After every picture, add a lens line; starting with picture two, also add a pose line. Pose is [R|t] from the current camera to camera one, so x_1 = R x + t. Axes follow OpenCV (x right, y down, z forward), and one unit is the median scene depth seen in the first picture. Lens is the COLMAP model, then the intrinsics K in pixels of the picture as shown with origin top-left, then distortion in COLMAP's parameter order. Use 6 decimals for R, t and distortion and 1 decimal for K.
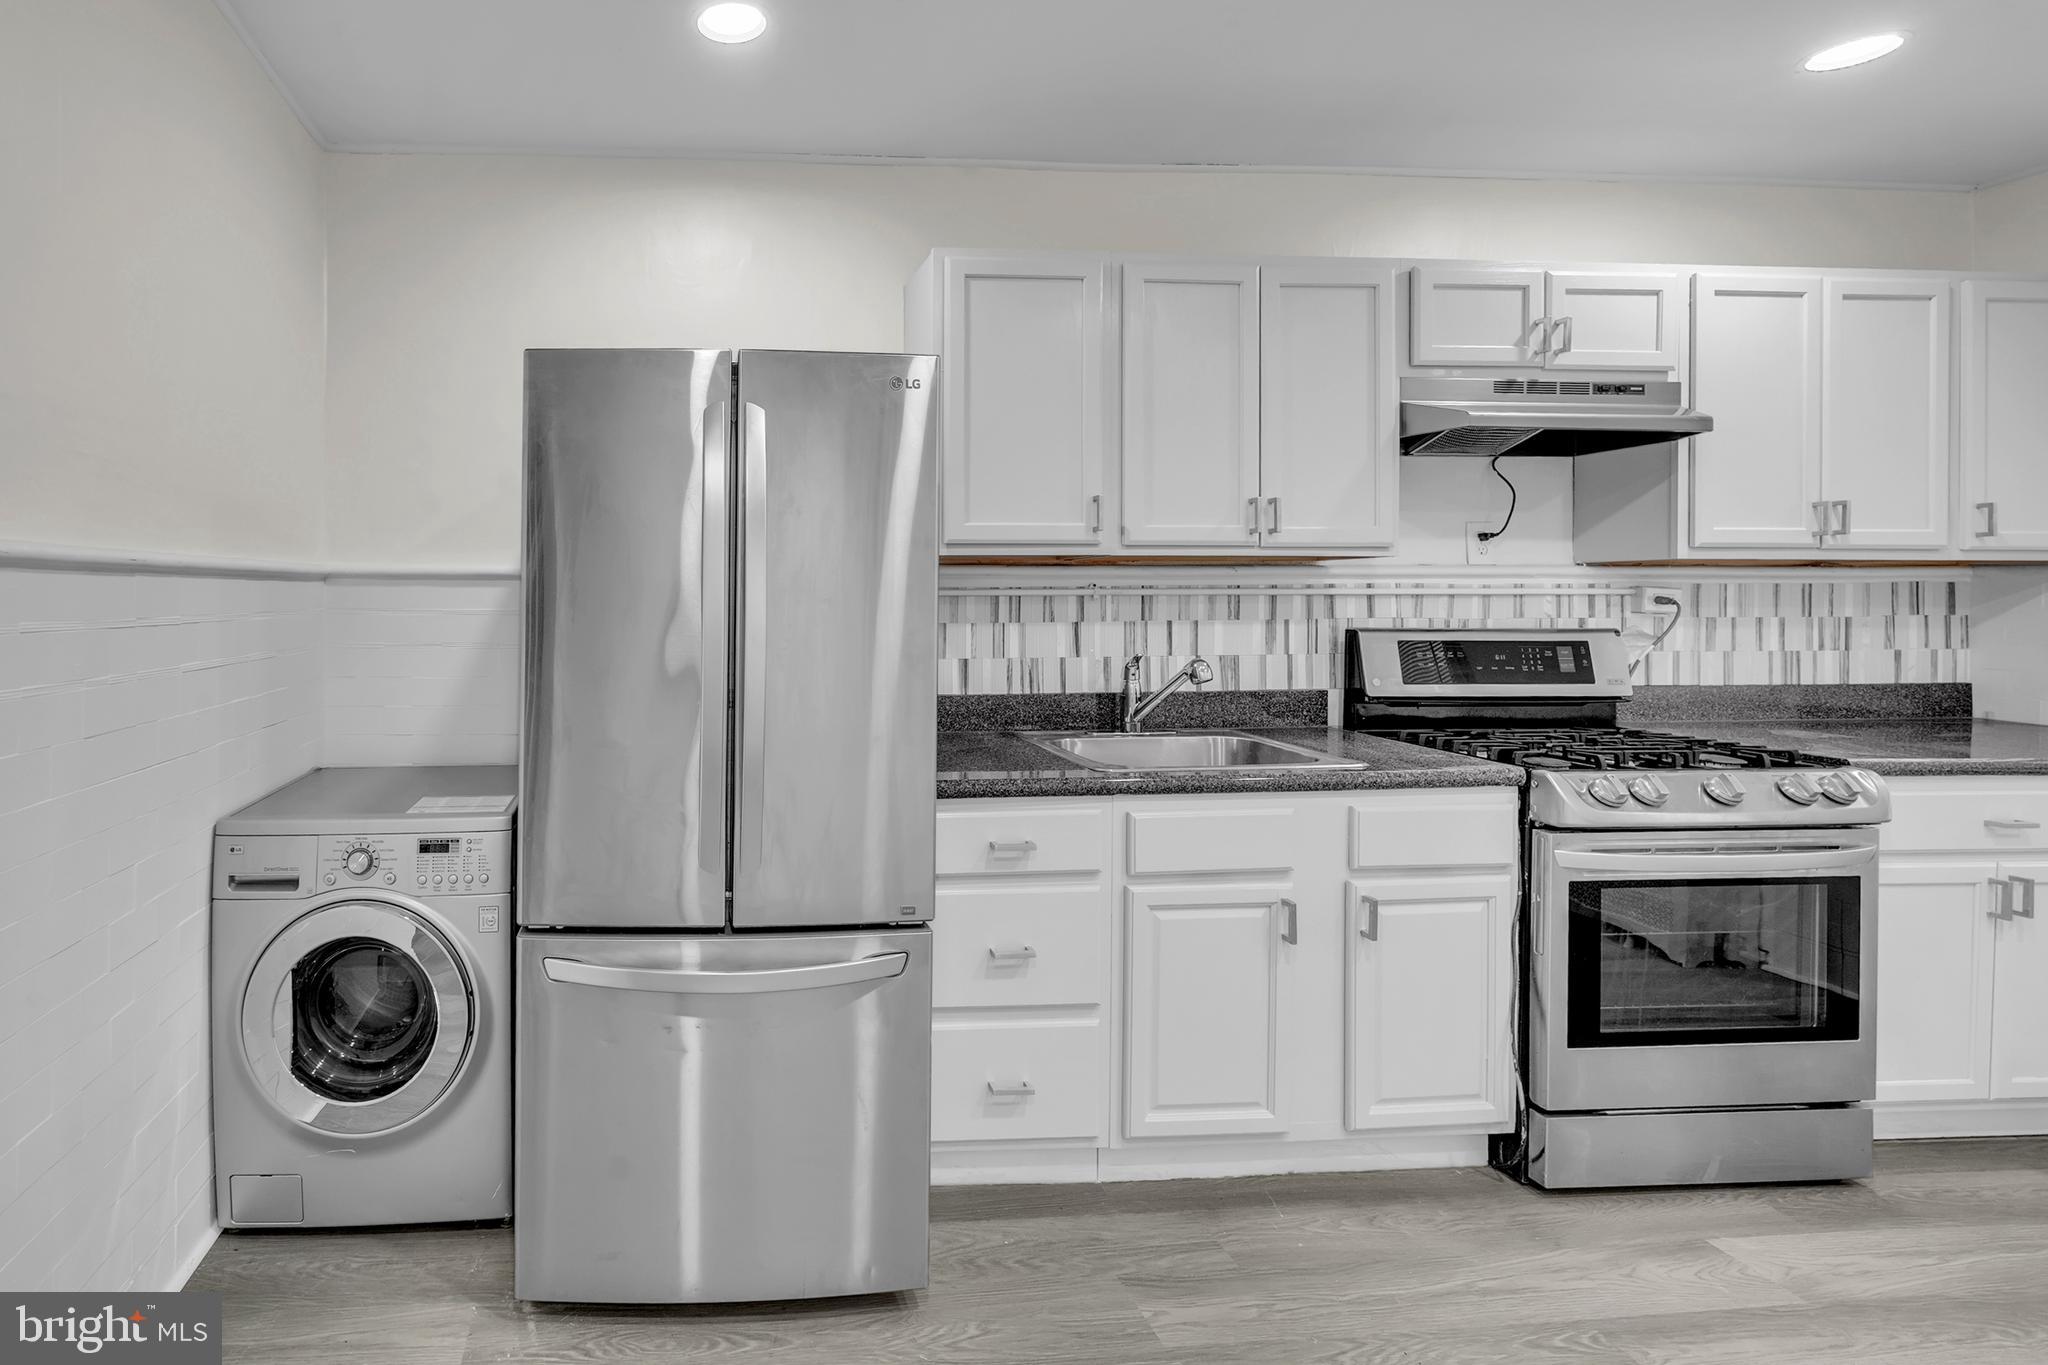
lens RADIAL K [[912.4, 0, 1024.1], [0, 912.4, 603.8], [0, 0, 1]] dist [-0.002408, -0.000097]
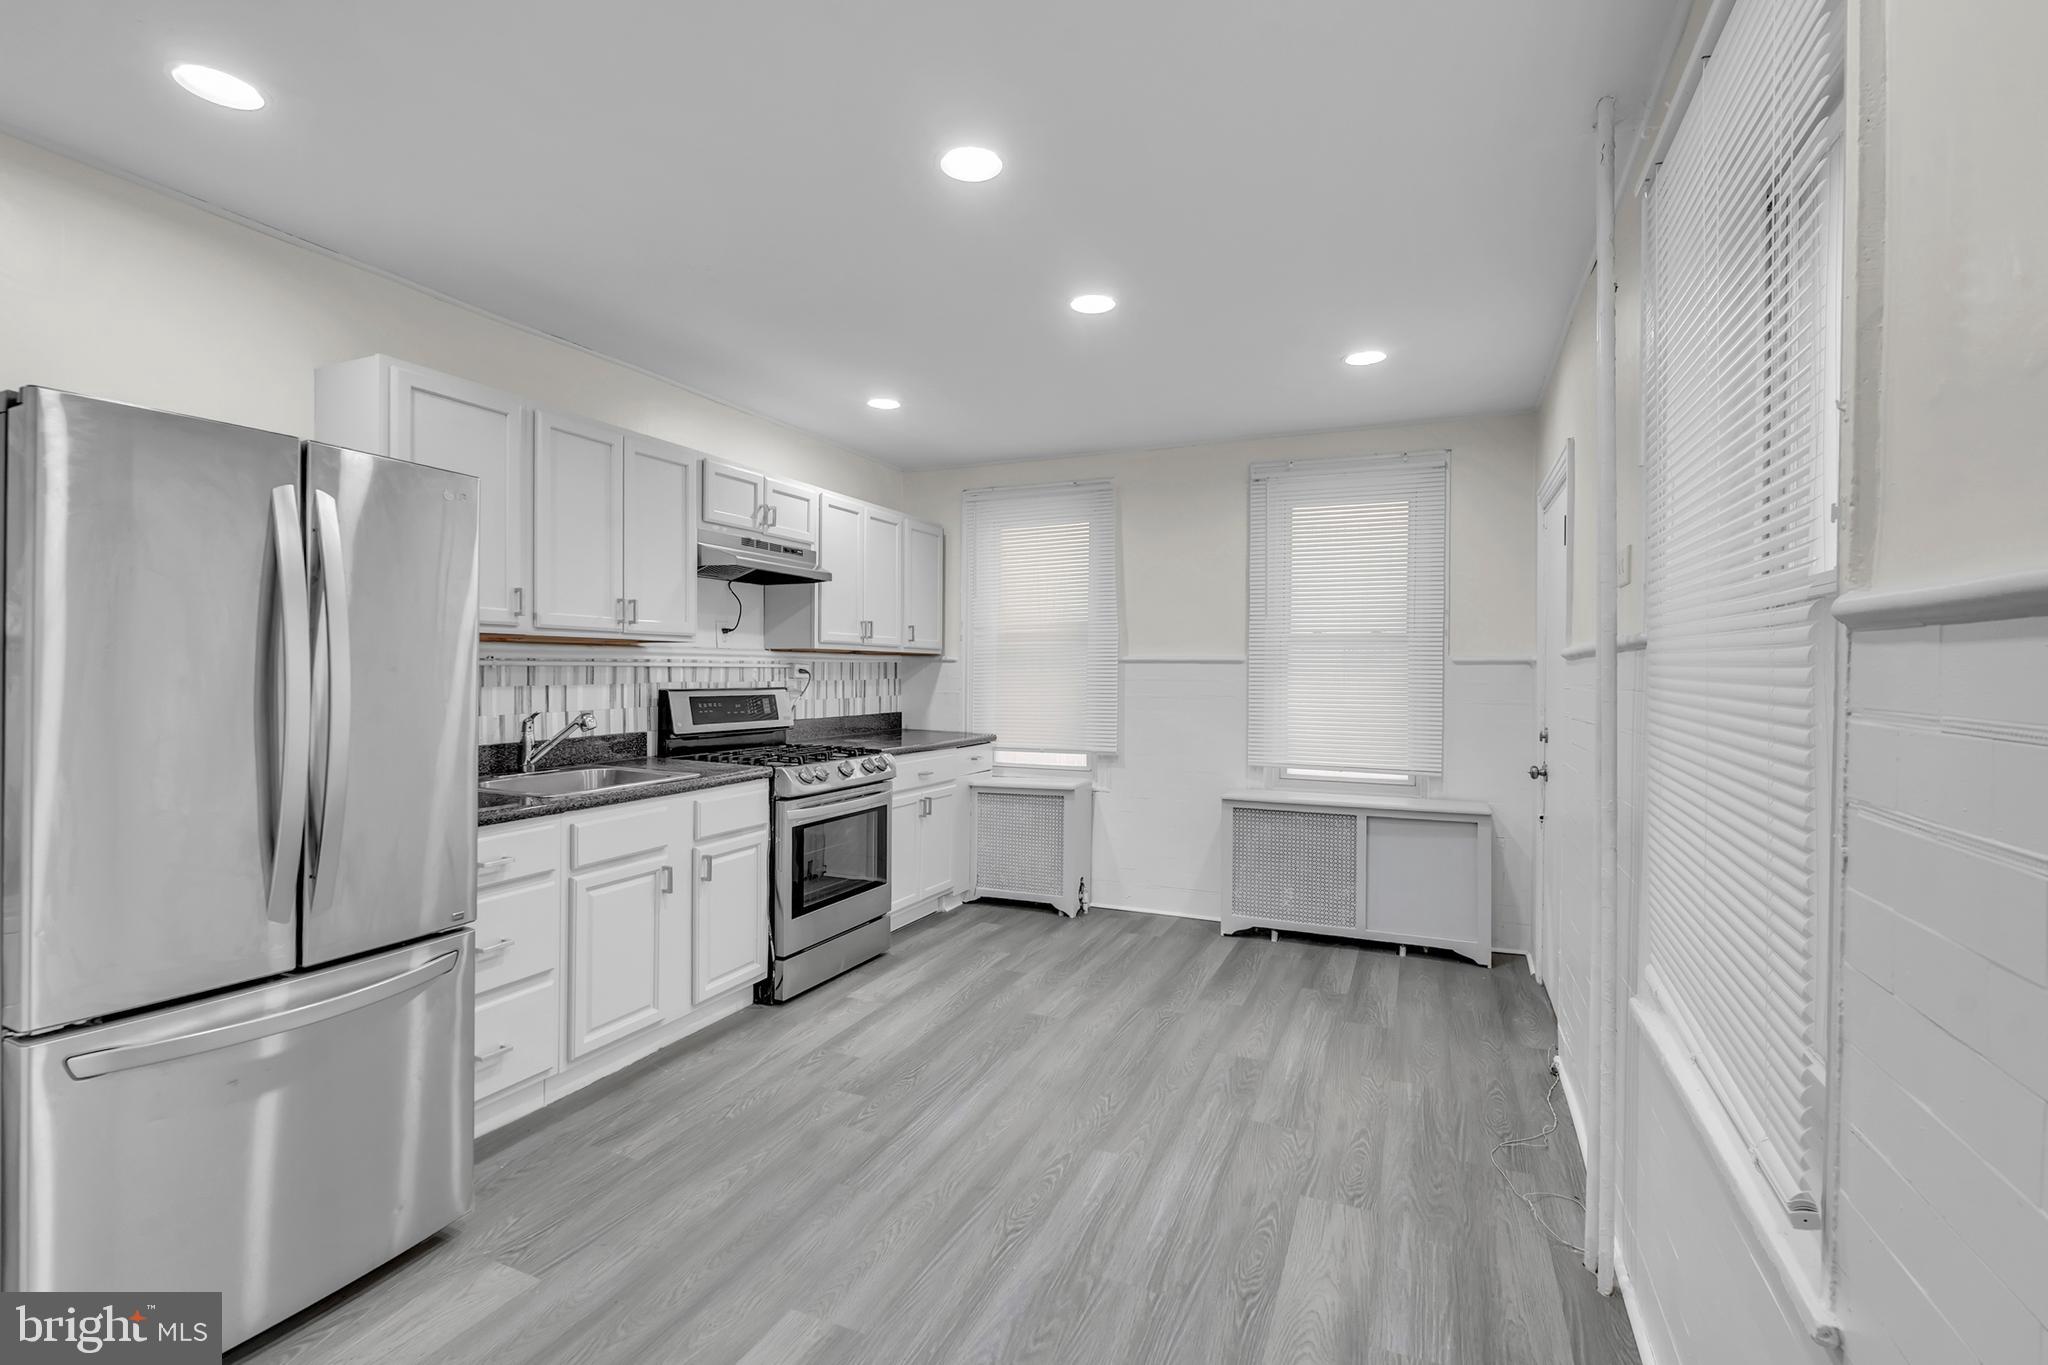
lens RADIAL K [[913.3, 0, 1024.0], [0, 913.3, 682.5], [0, 0, 1]] dist [-0.000859, 0.000037]
pose [[0.462402, -0.007424, 0.886639, -0.711729], [-0.004139, 0.999936, 0.010531, -0.002289], [-0.886661, -0.008539, 0.462342, -0.216206]]
